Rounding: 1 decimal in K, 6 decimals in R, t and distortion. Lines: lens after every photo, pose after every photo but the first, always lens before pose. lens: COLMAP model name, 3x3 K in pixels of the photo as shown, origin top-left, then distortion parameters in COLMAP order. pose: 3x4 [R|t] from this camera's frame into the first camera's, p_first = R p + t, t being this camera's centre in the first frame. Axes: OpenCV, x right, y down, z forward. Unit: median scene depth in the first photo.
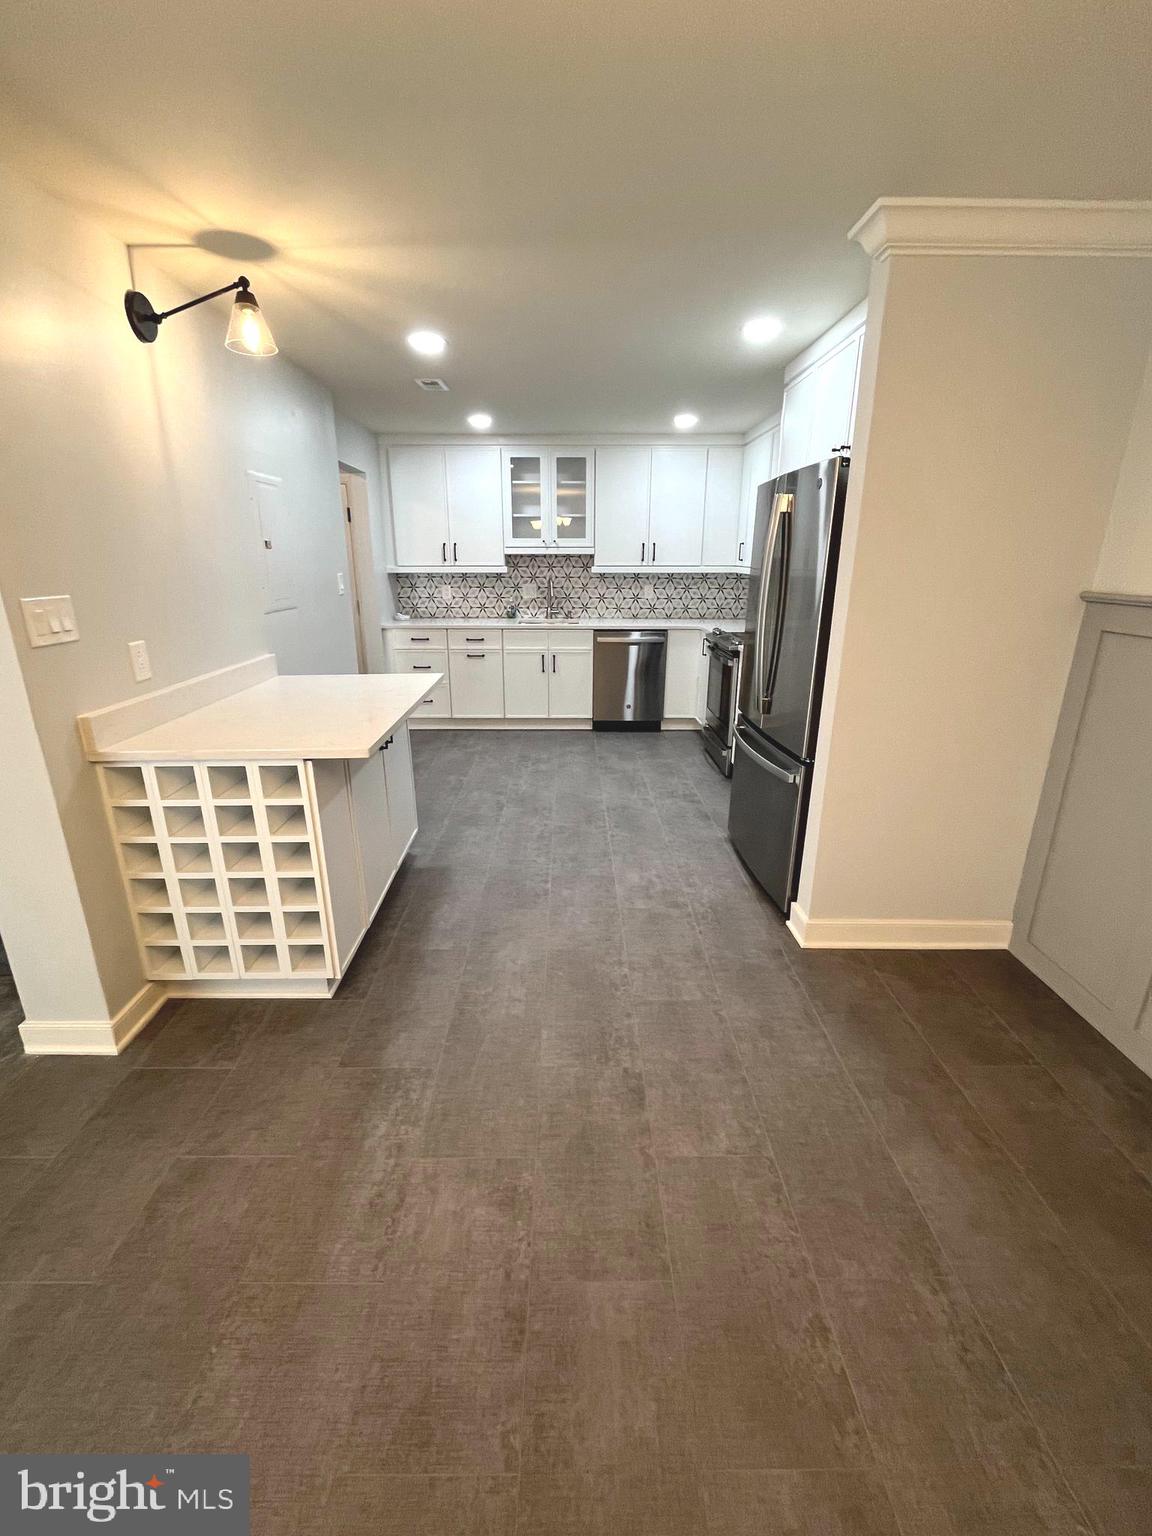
lens RADIAL K [[658.9, 0, 573.3], [0, 658.9, 766.0], [0, 0, 1]] dist [-0.002518, -0.000422]
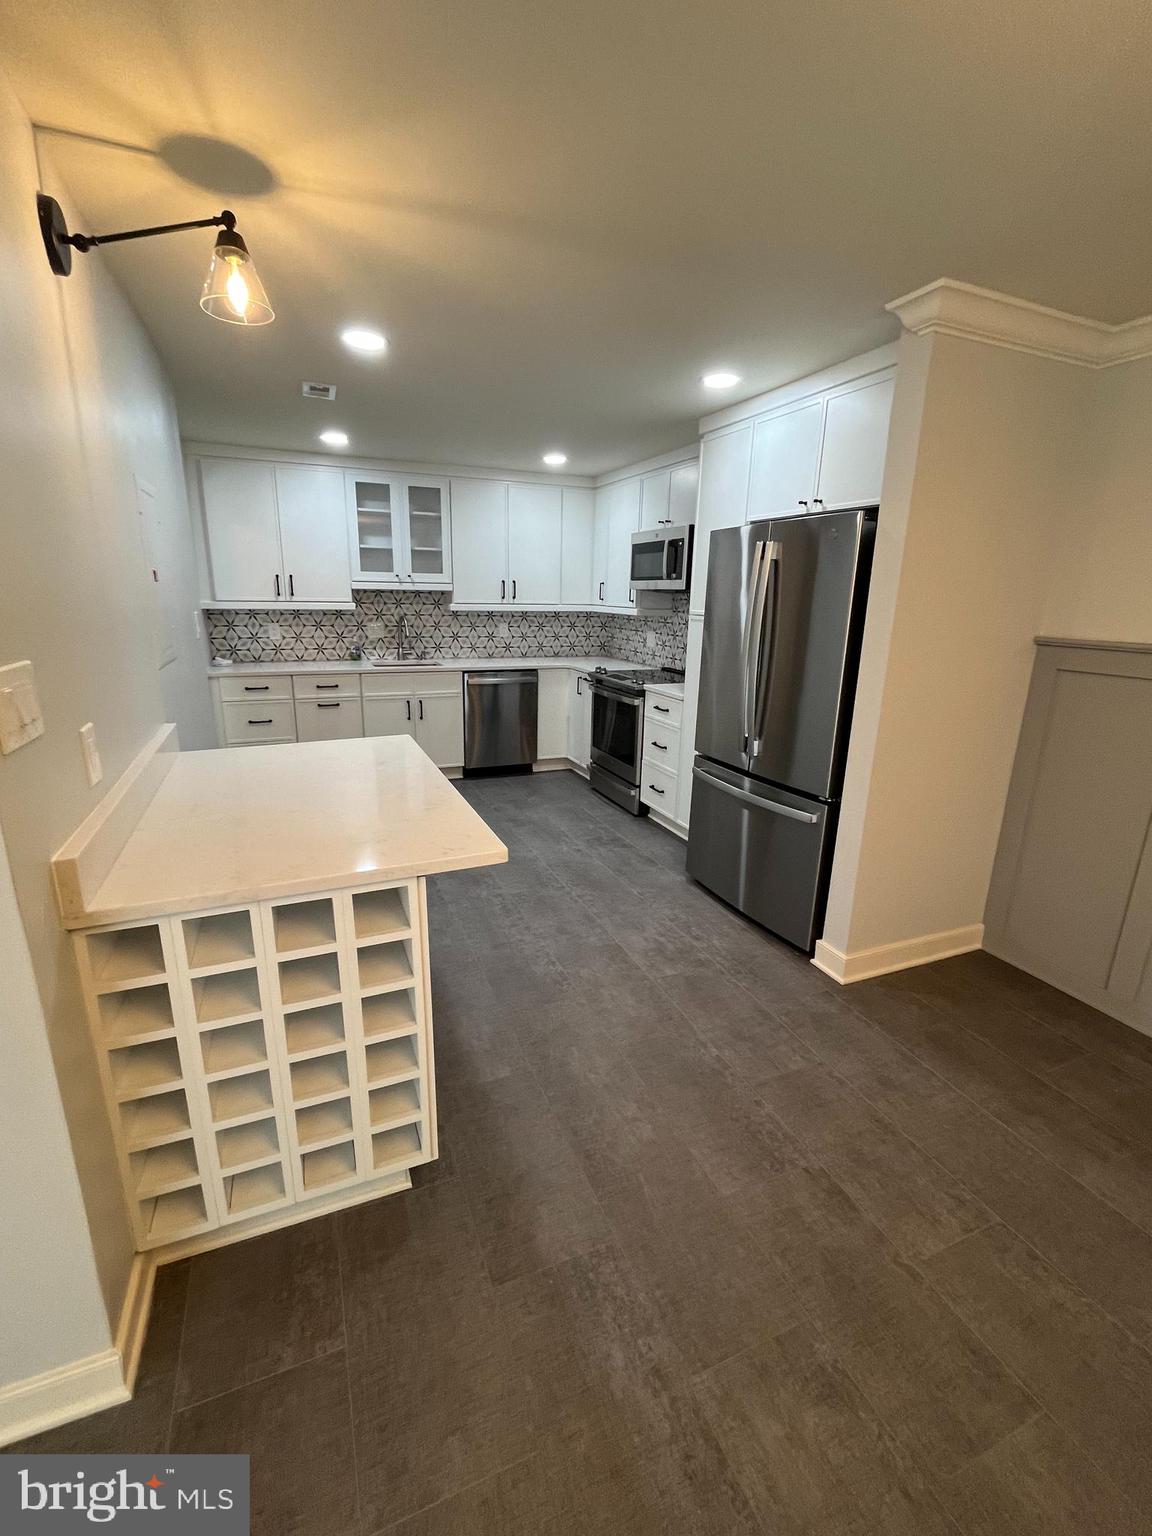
lens RADIAL K [[658.9, 0, 573.3], [0, 658.9, 766.0], [0, 0, 1]] dist [-0.002518, -0.000422]
pose [[0.924572, -0.080446, 0.372418, -0.179679], [0.097841, 0.994808, -0.028014, -0.032770], [-0.368231, 0.062338, 0.927642, 0.089542]]
